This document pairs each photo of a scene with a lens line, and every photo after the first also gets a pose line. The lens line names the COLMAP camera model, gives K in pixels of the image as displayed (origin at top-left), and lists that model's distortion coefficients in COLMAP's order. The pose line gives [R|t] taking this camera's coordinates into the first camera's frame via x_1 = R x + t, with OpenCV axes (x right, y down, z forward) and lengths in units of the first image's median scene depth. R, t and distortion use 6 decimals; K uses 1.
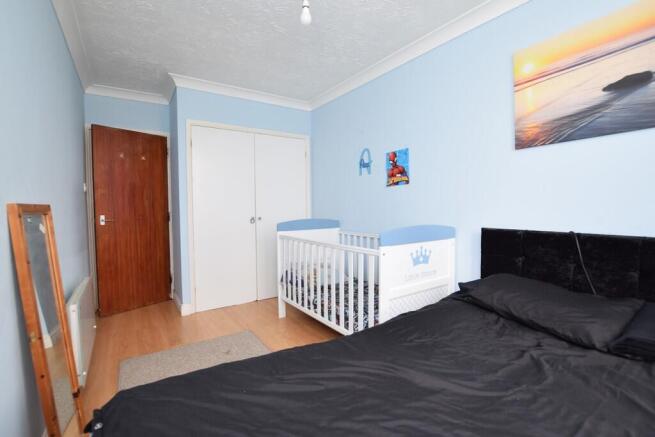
lens RADIAL K [[293.7, 0, 329.1], [0, 293.7, 218.1], [0, 0, 1]] dist [-0.014075, -0.000521]
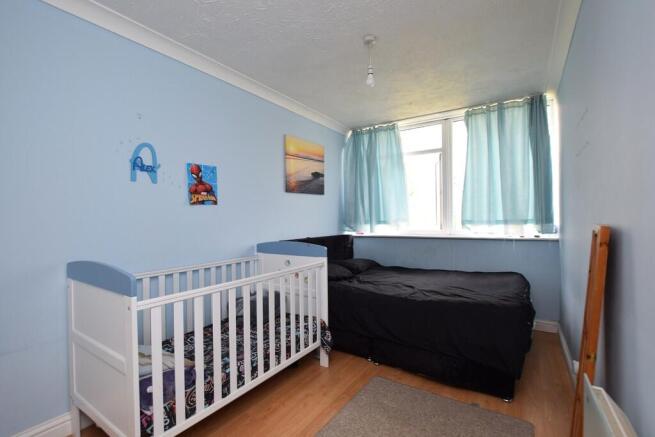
lens RADIAL K [[293.7, 0, 329.1], [0, 293.7, 220.0], [0, 0, 1]] dist [-0.014075, -0.000521]
pose [[-0.366778, 0.011671, 0.930235, -0.712684], [0.057976, 0.998264, 0.010334, -0.053740], [-0.928500, 0.057722, -0.366818, 0.978071]]
